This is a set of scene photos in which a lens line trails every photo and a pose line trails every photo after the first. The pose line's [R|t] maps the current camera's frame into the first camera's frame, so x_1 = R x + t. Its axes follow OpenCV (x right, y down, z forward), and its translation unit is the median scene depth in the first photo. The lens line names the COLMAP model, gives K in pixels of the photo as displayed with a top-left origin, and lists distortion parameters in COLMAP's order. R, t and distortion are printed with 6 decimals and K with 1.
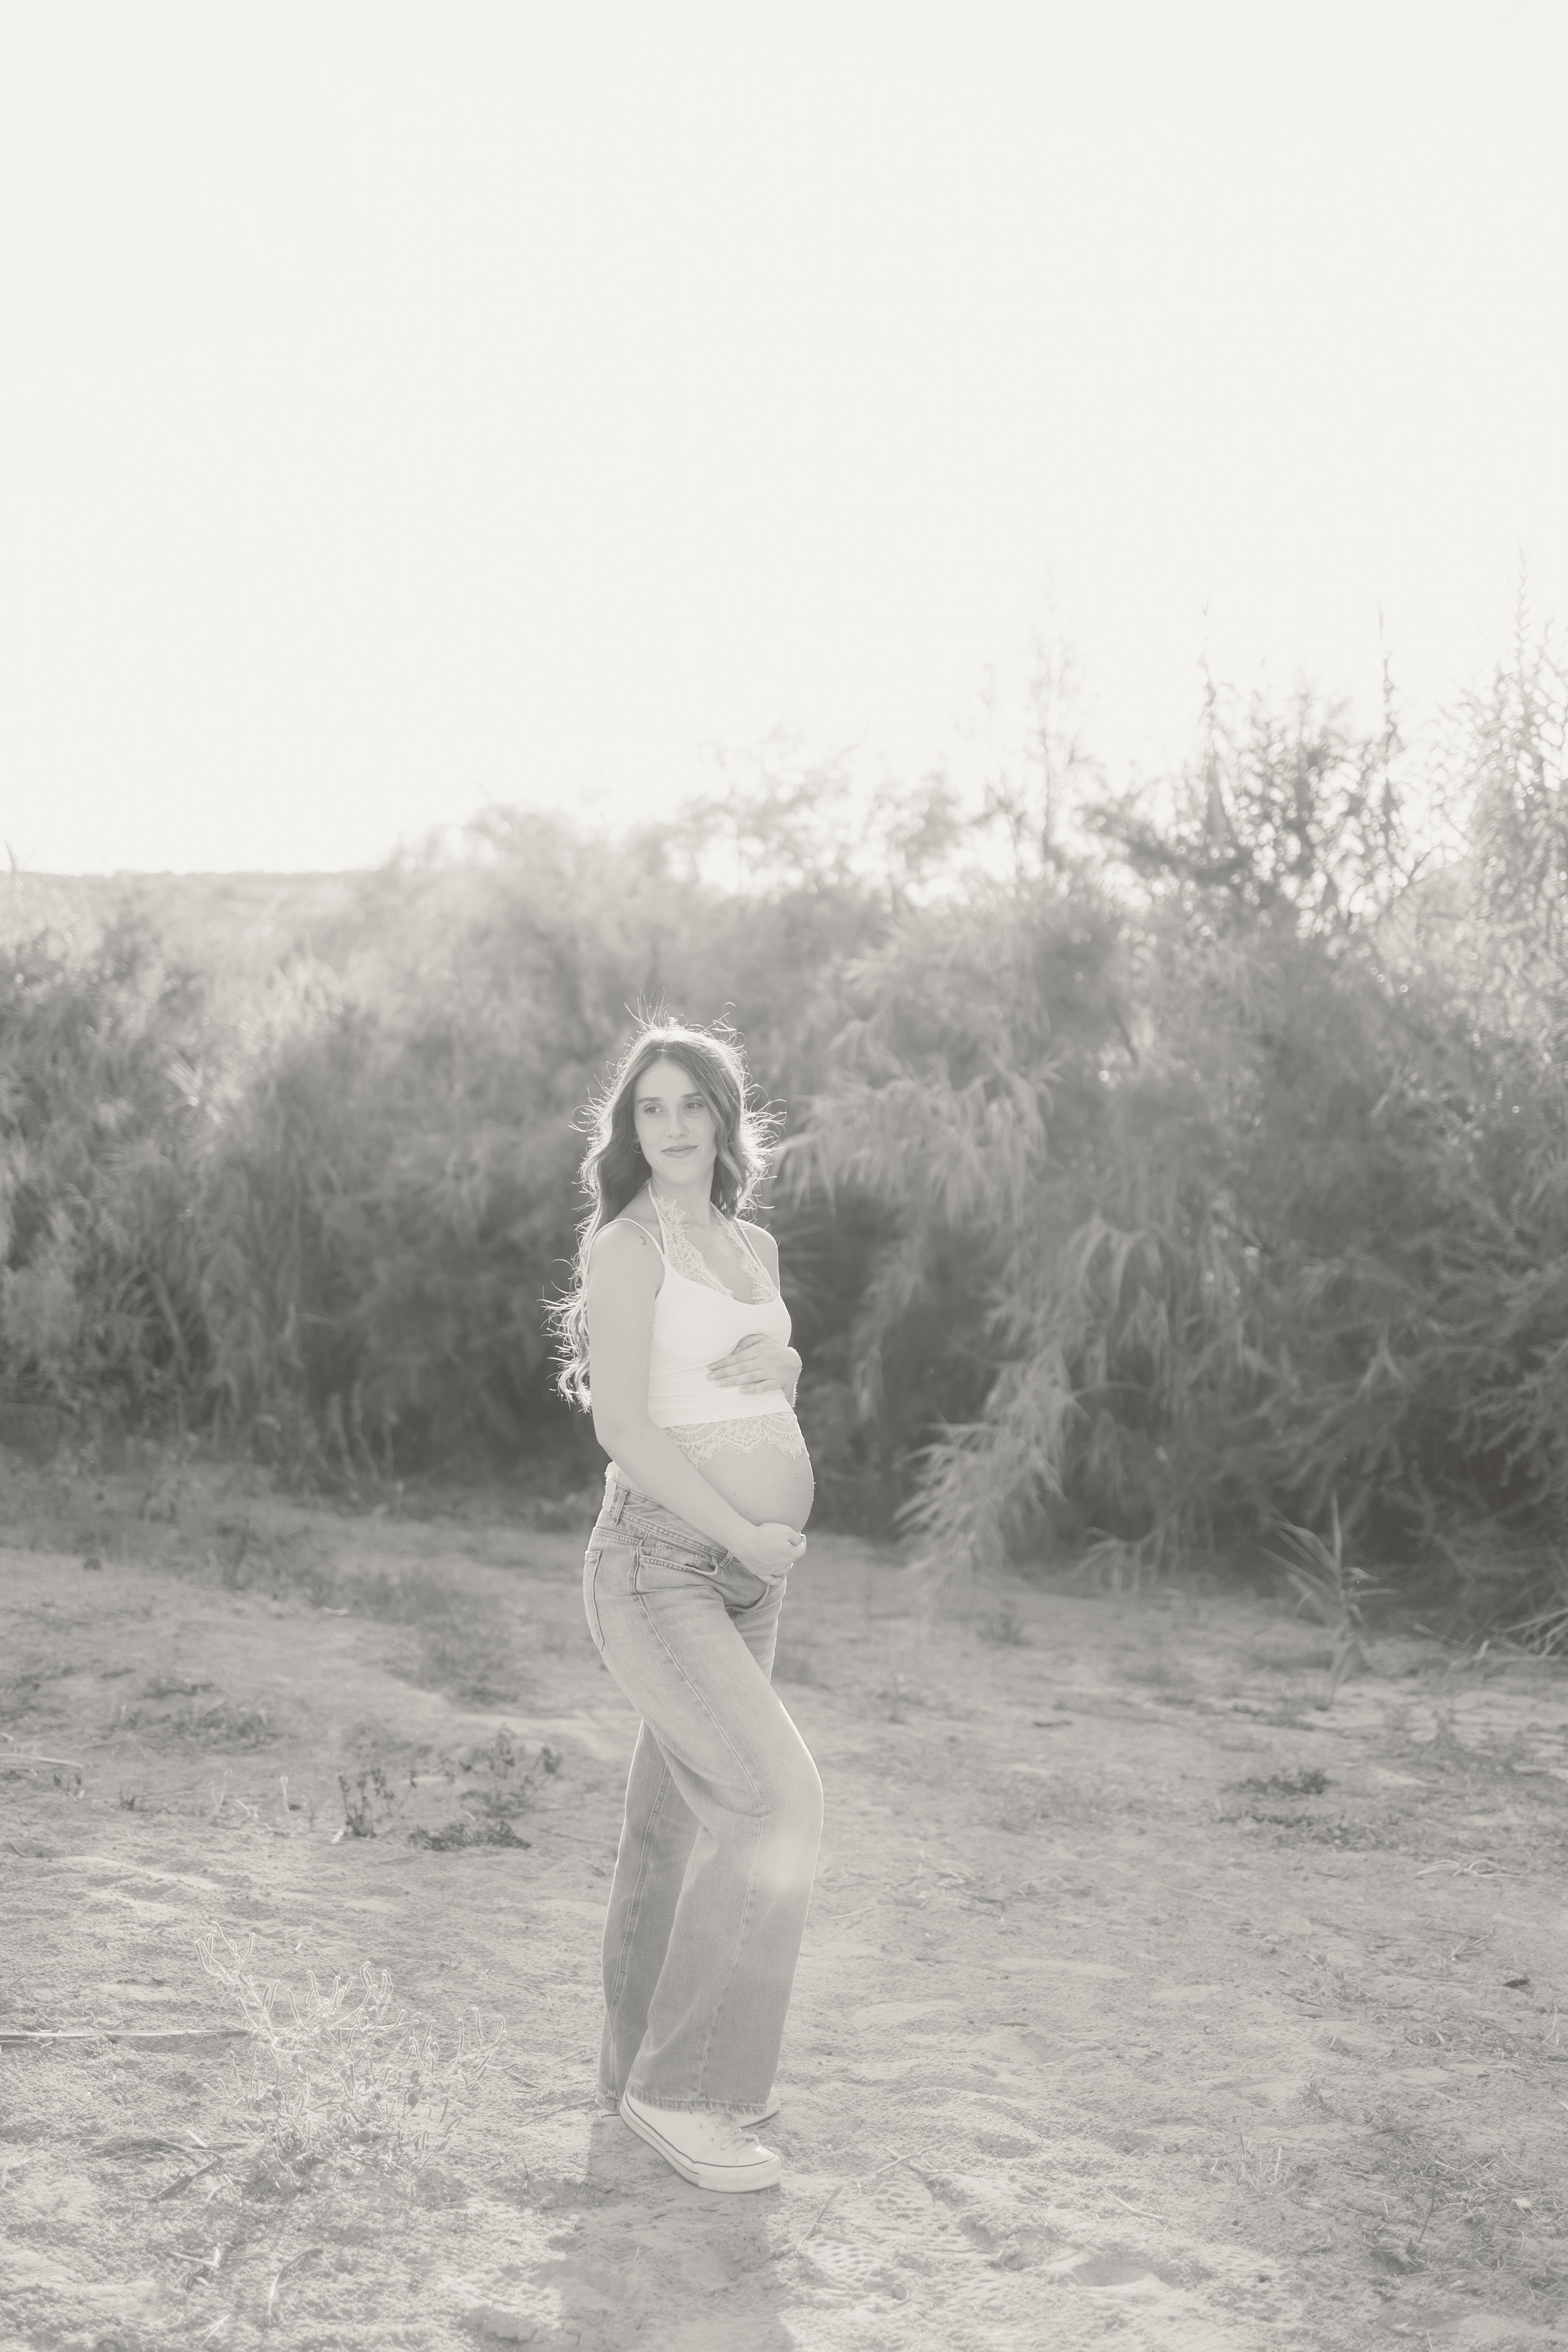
lens RADIAL K [[2415.0, 0, 838.4], [0, 2415.0, 1188.2], [0, 0, 1]] dist [0.061686, 0.000000]
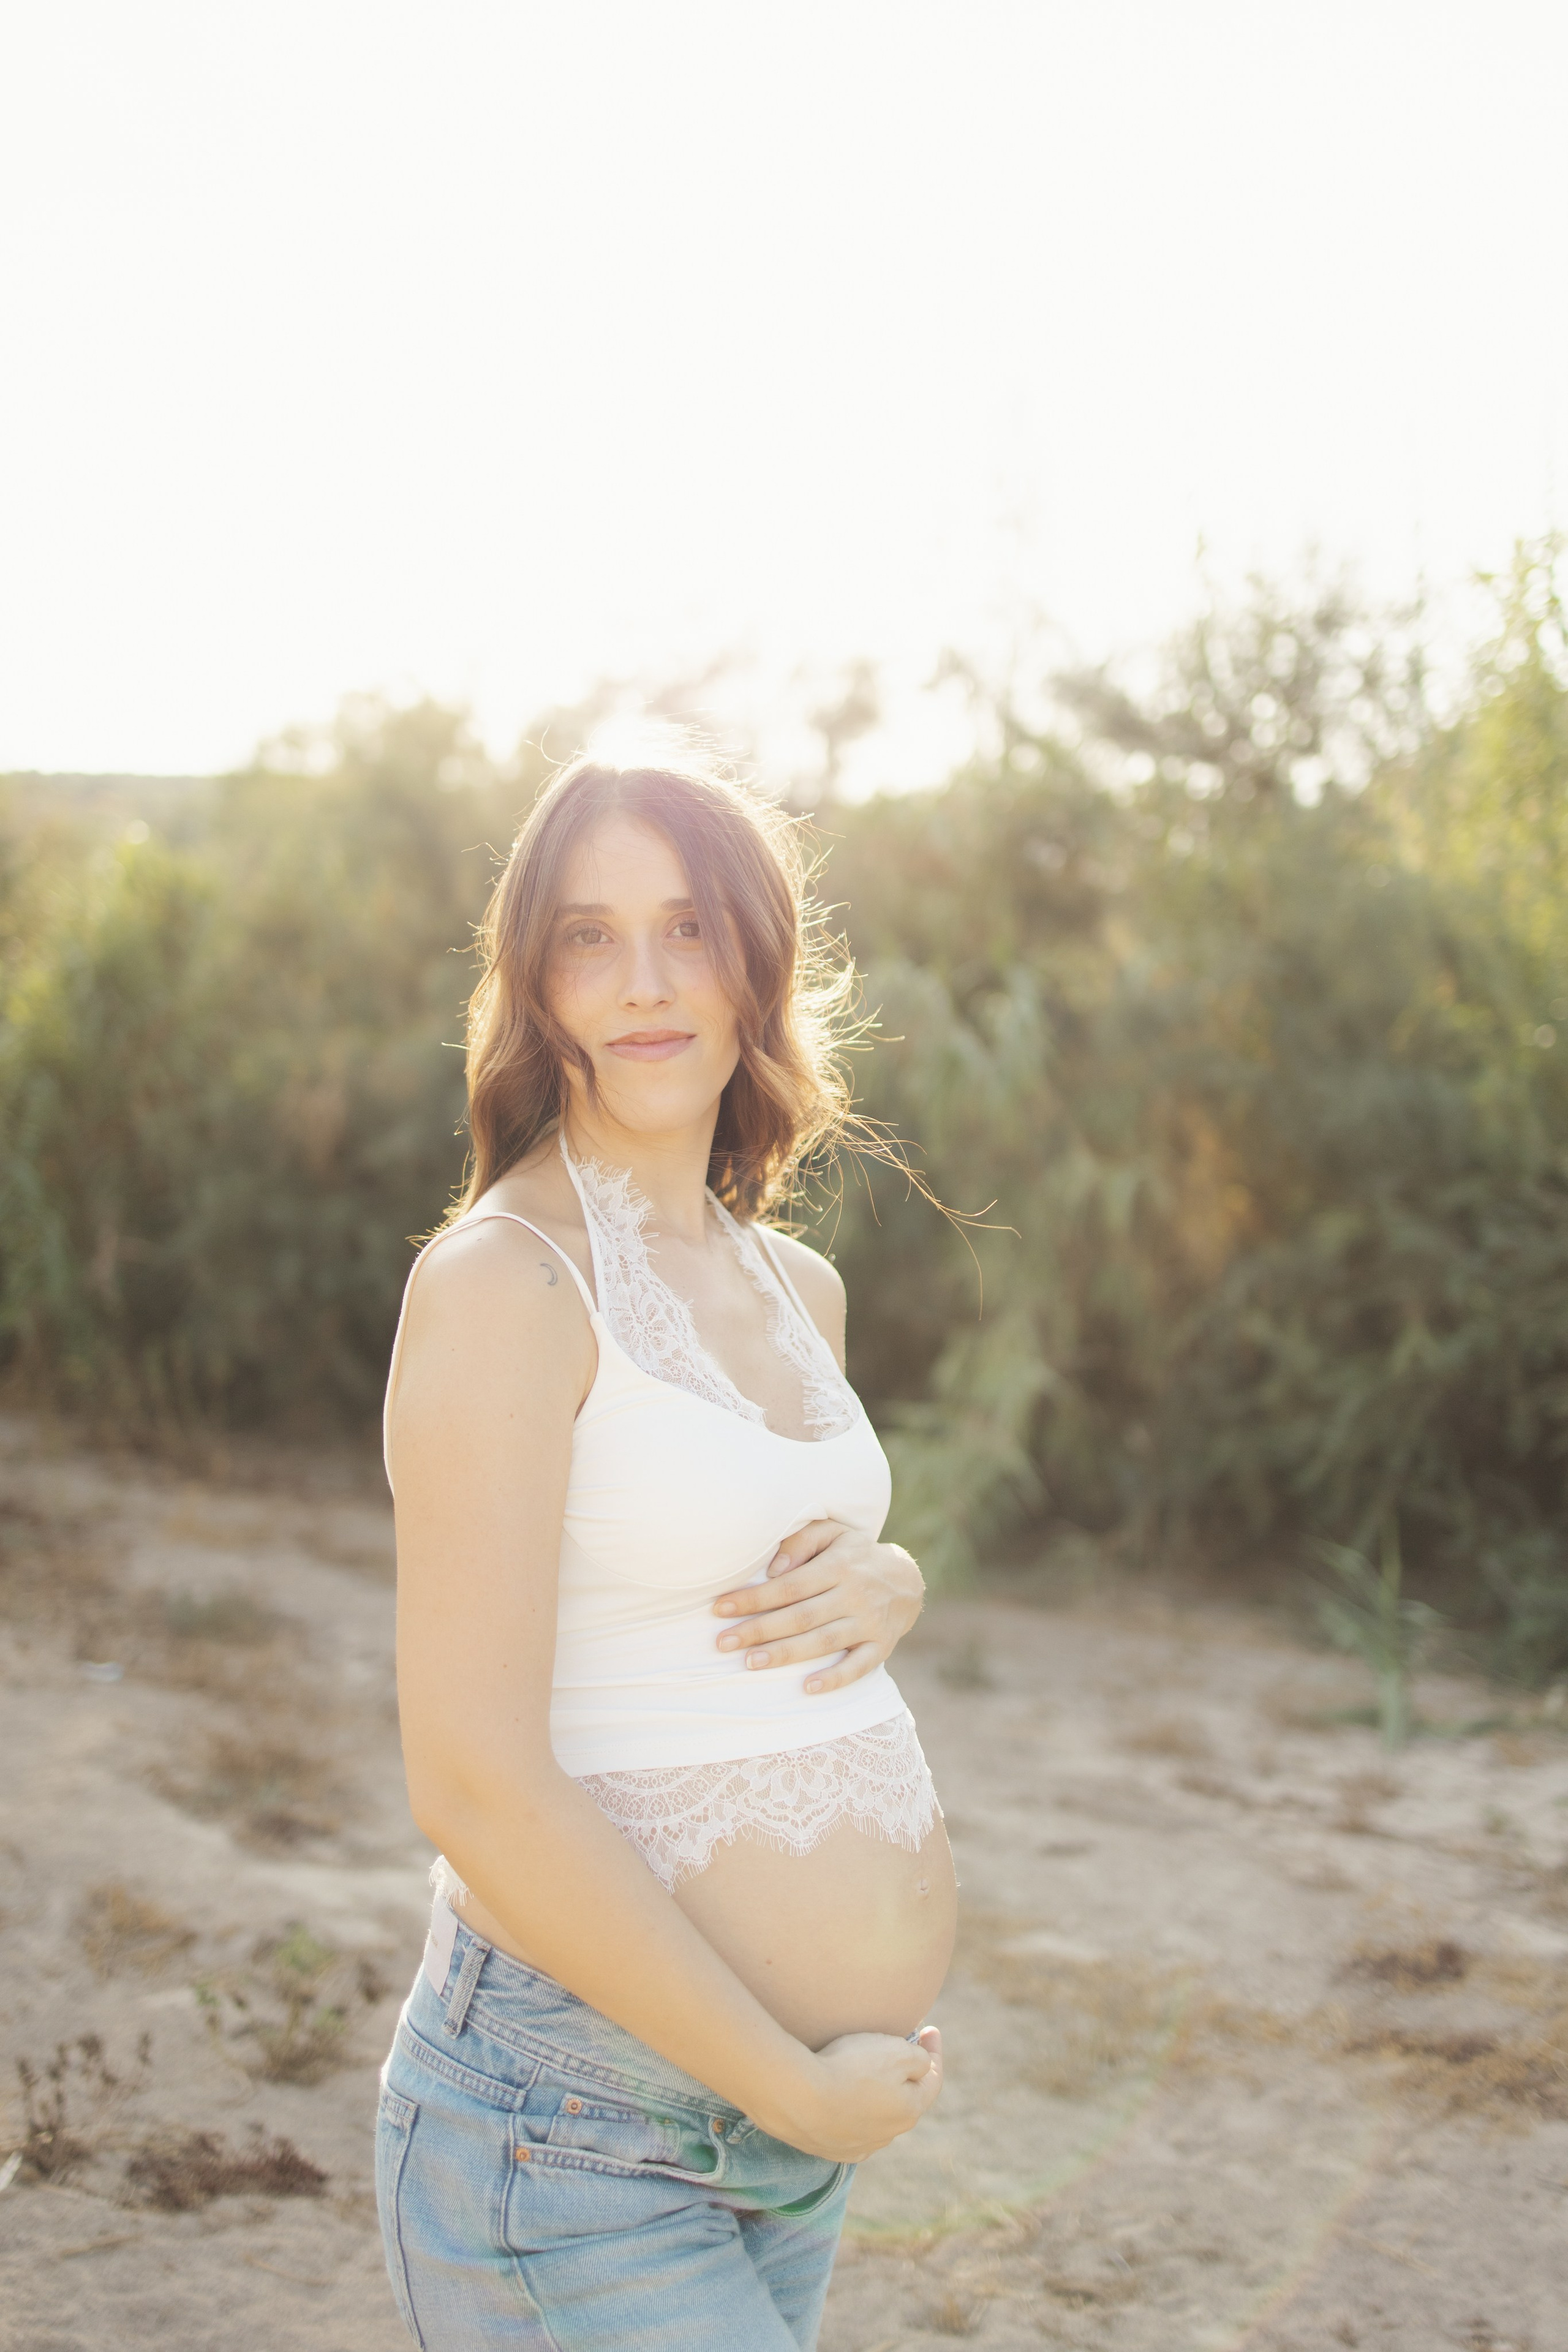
lens RADIAL K [[2415.0, 0, 821.8], [0, 2415.0, 1196.3], [0, 0, 1]] dist [0.061686, 0.000000]
pose [[0.998816, 0.021832, 0.043467, -0.014830], [-0.023396, 0.999085, 0.035796, -0.001888], [-0.042645, -0.036770, 0.998413, 0.168713]]
